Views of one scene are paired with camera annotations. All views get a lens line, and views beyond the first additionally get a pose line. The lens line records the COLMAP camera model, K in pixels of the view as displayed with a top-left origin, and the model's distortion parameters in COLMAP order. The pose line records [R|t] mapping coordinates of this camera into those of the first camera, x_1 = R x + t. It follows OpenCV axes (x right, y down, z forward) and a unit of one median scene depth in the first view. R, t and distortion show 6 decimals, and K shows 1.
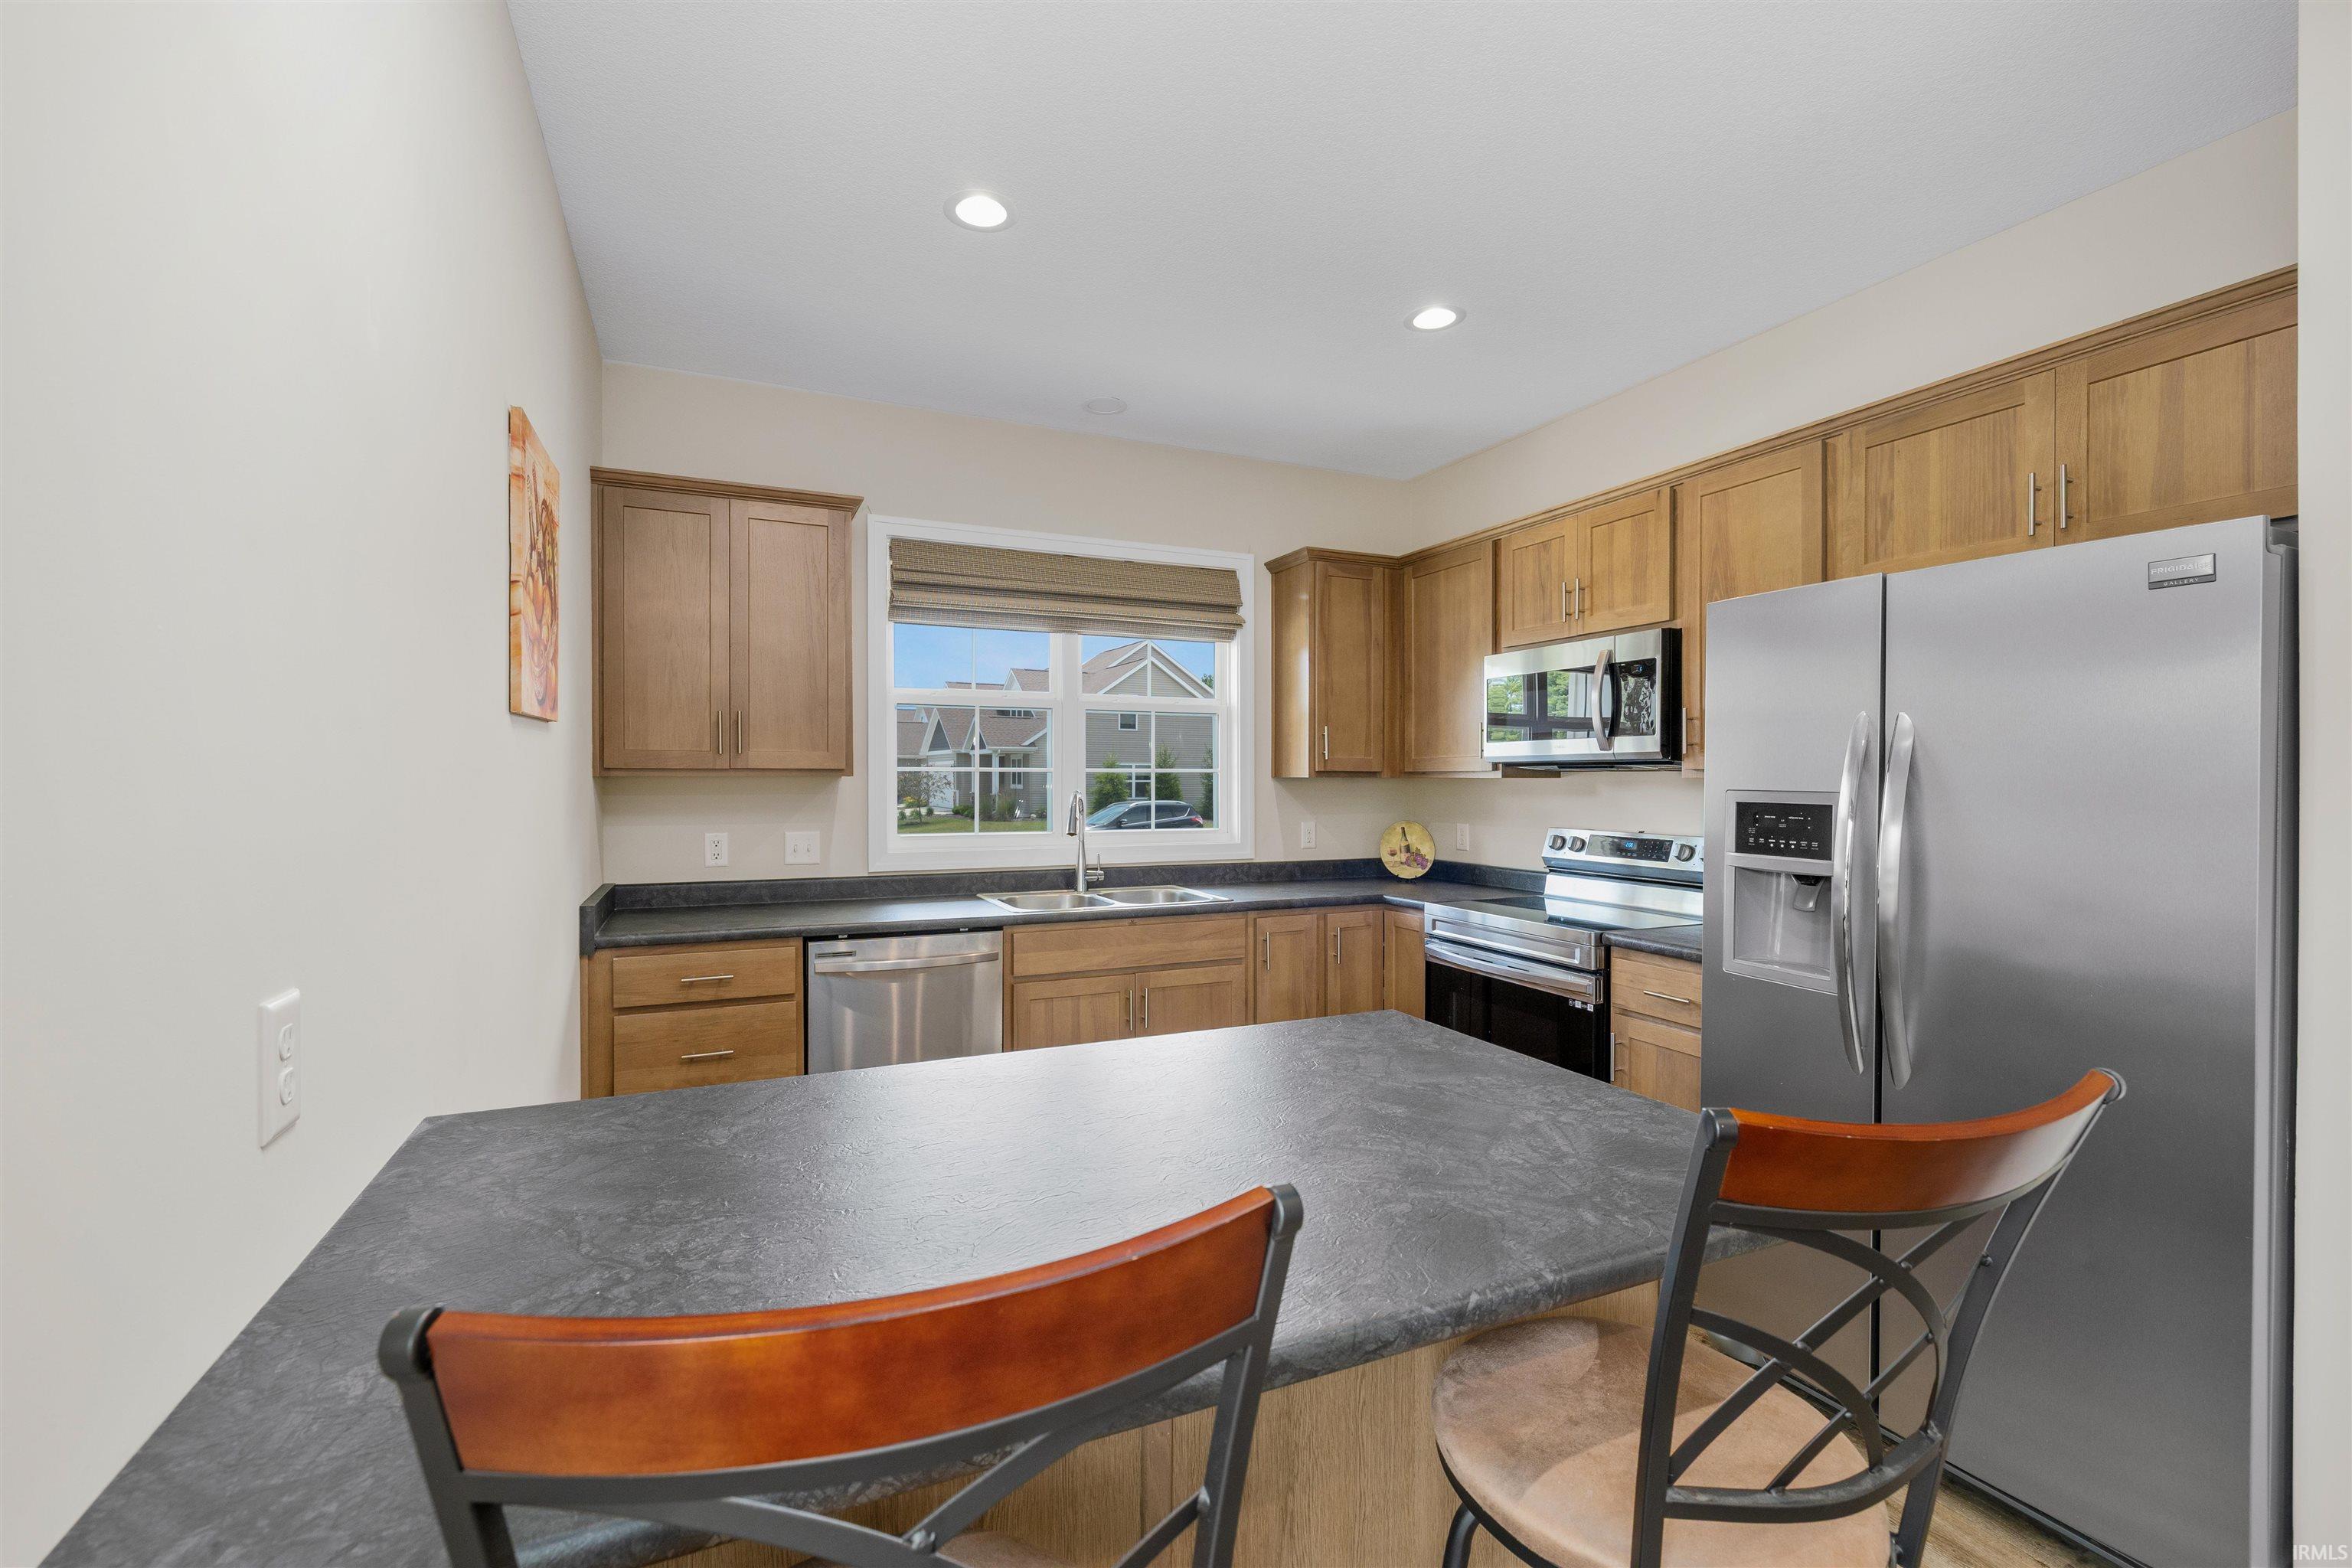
lens RADIAL K [[1000.6, 0, 1166.1], [0, 1000.6, 775.4], [0, 0, 1]] dist [0.001954, 0.000497]
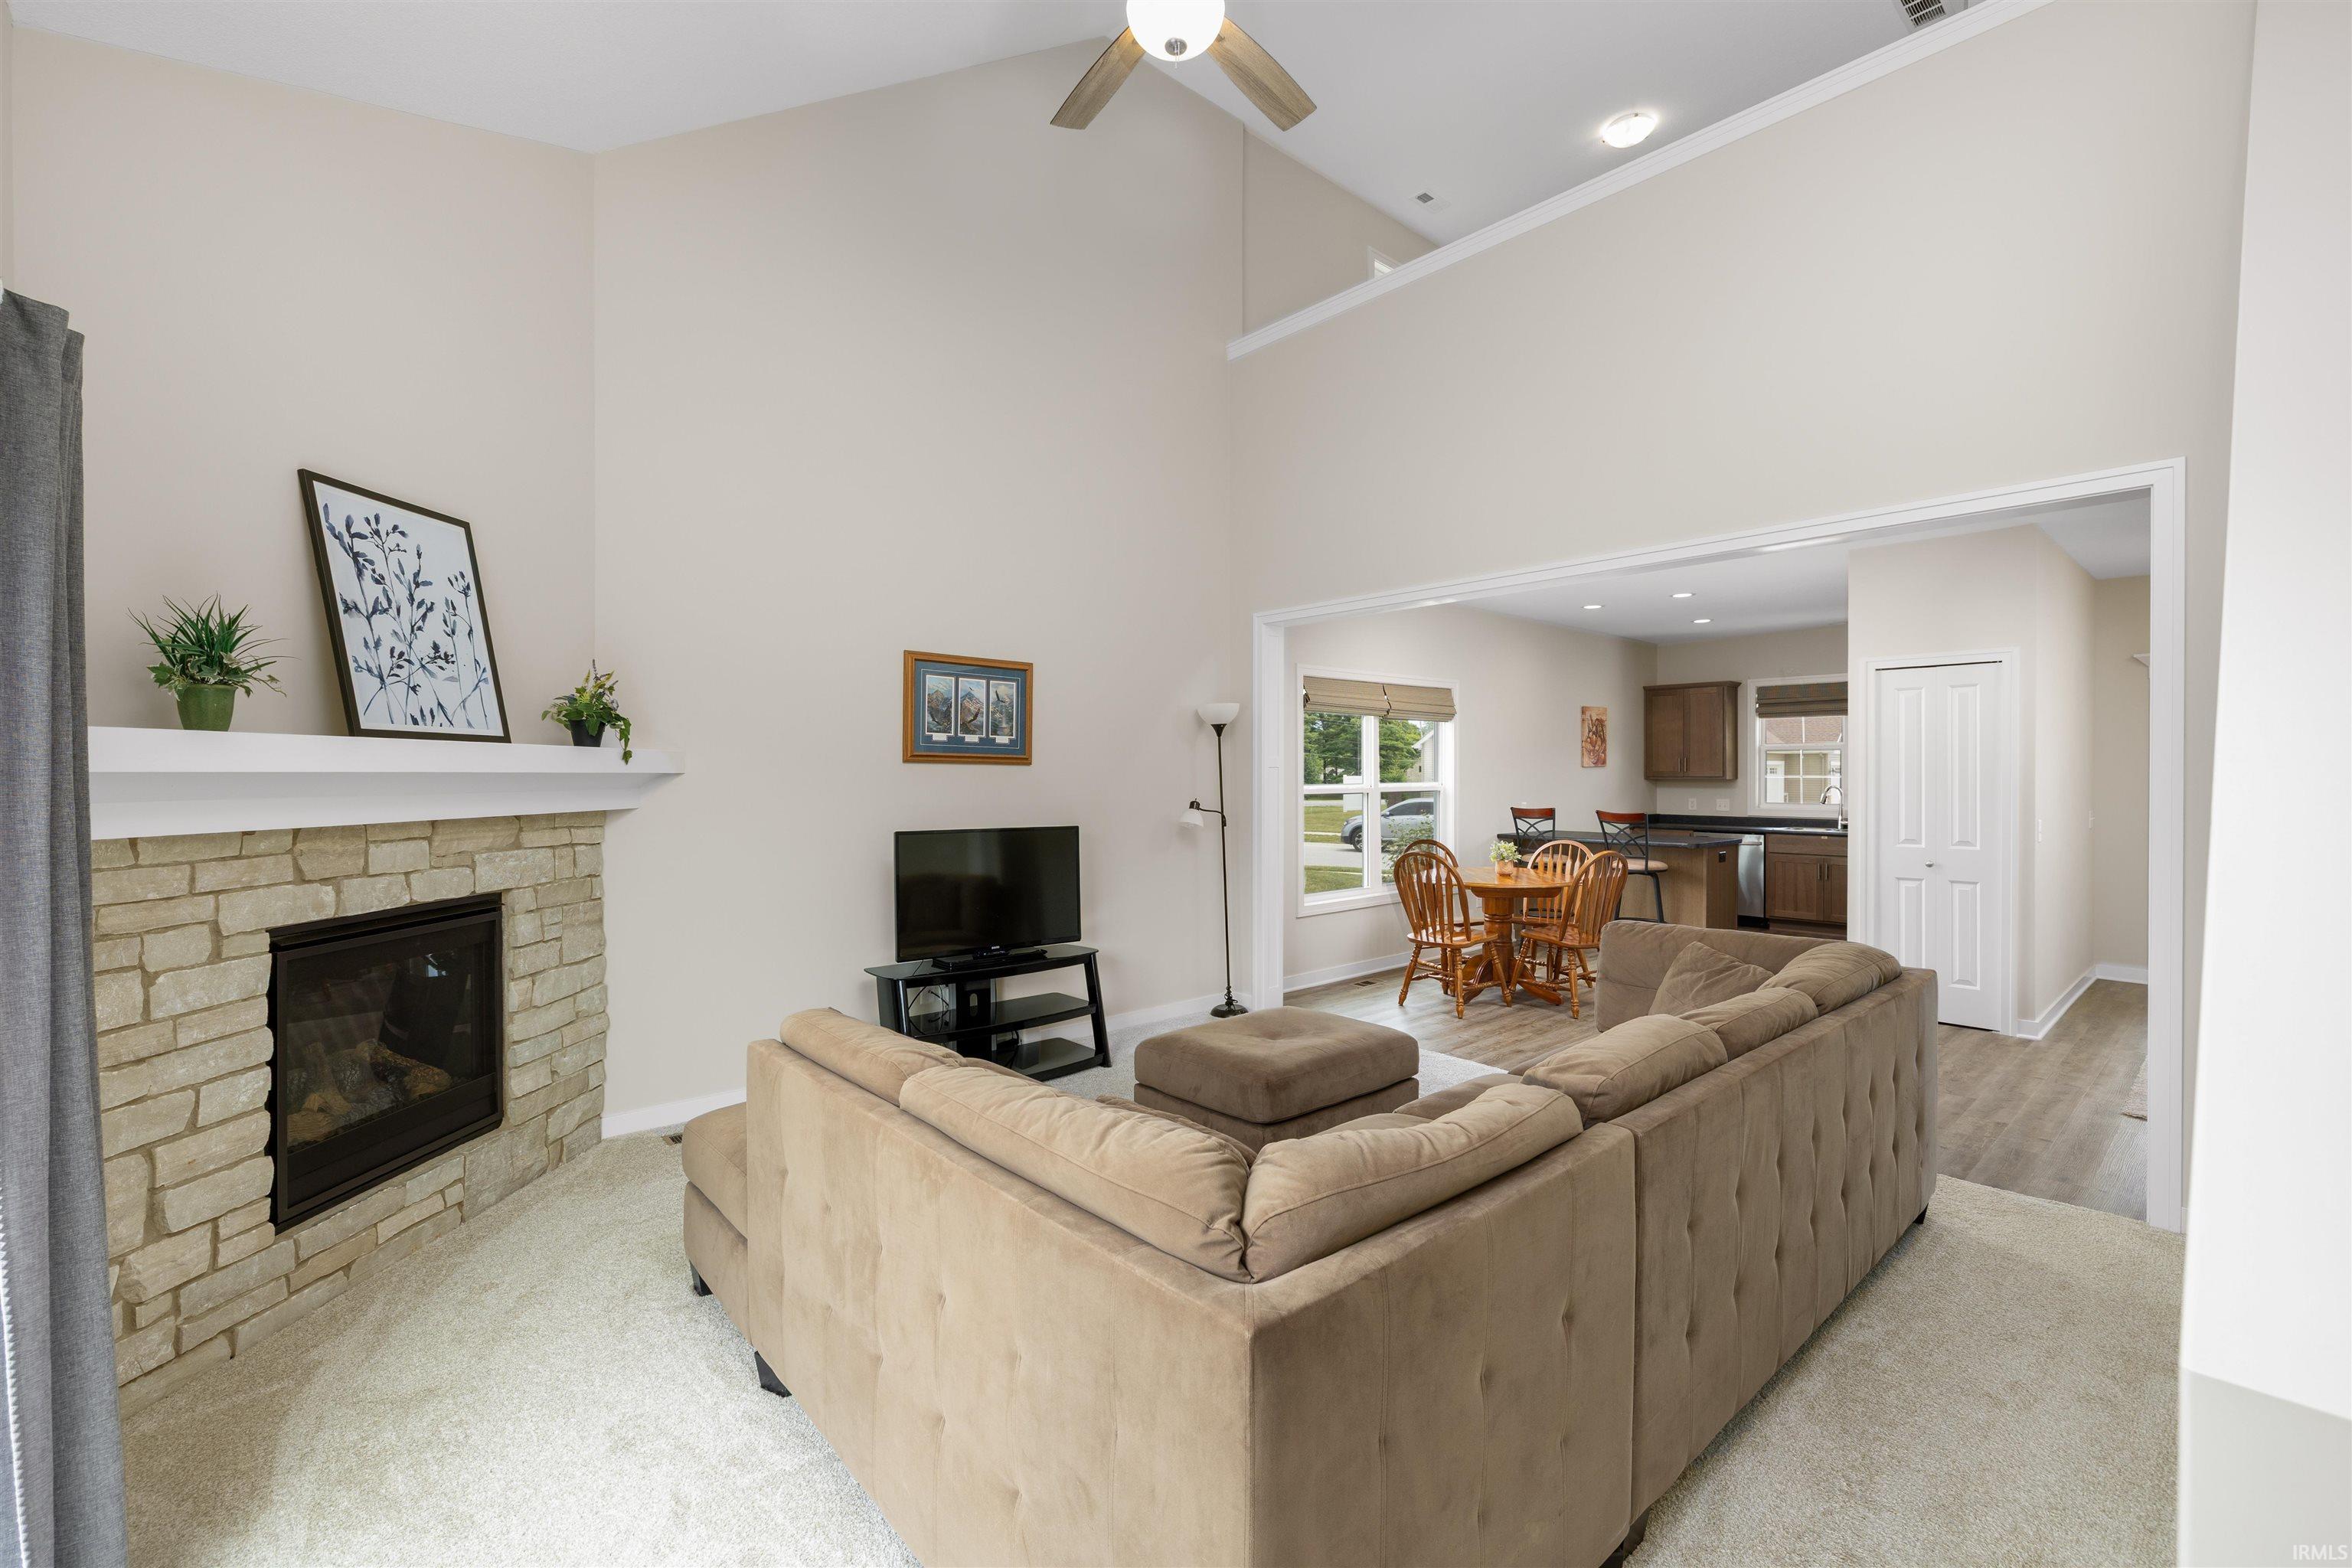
lens RADIAL K [[1000.6, 0, 1166.1], [0, 1000.6, 775.4], [0, 0, 1]] dist [0.001954, 0.000497]
pose [[0.295131, -0.000516, -0.955457, 1.800849], [0.001349, 0.999999, -0.000123, -0.011184], [0.955456, -0.001252, 0.295131, -1.263910]]
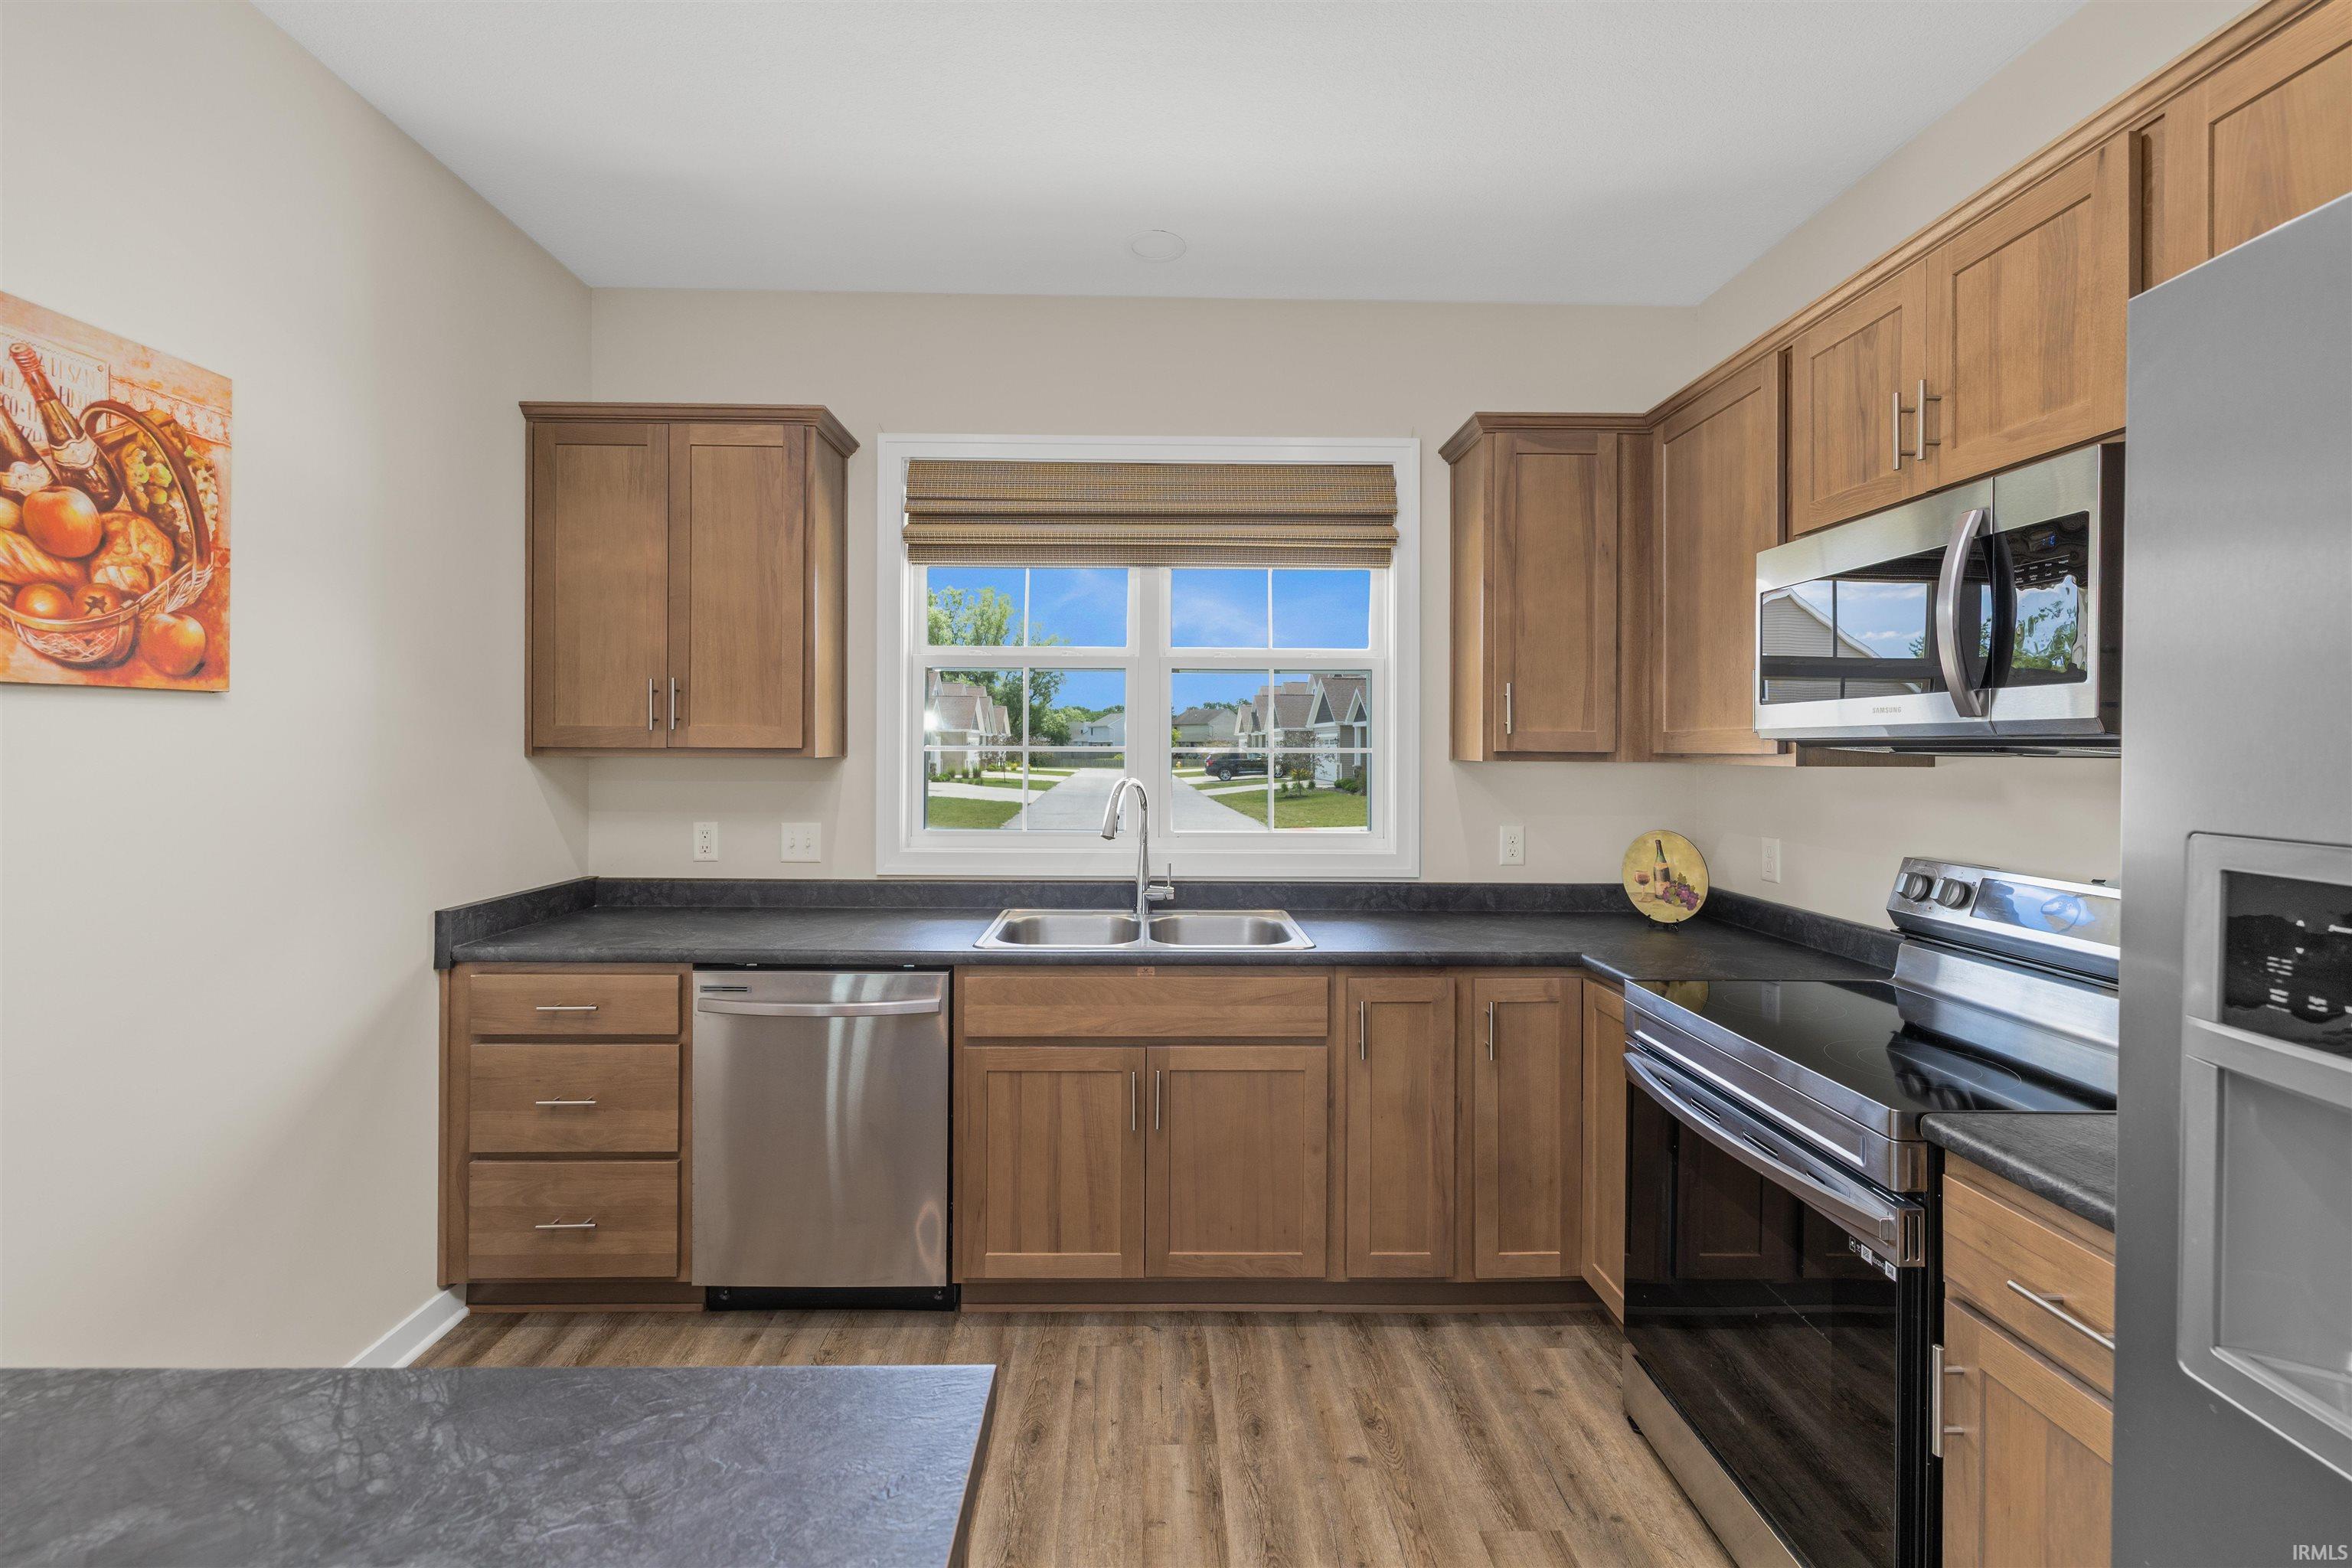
lens RADIAL K [[996.4, 0, 1166.7], [0, 996.4, 741.6], [0, 0, 1]] dist [-0.001781, -0.000028]
pose [[0.918376, 0.000977, -0.395708, 0.240818], [-0.003312, 0.999981, -0.005220, -0.007974], [0.395695, 0.006104, 0.918362, 0.357318]]
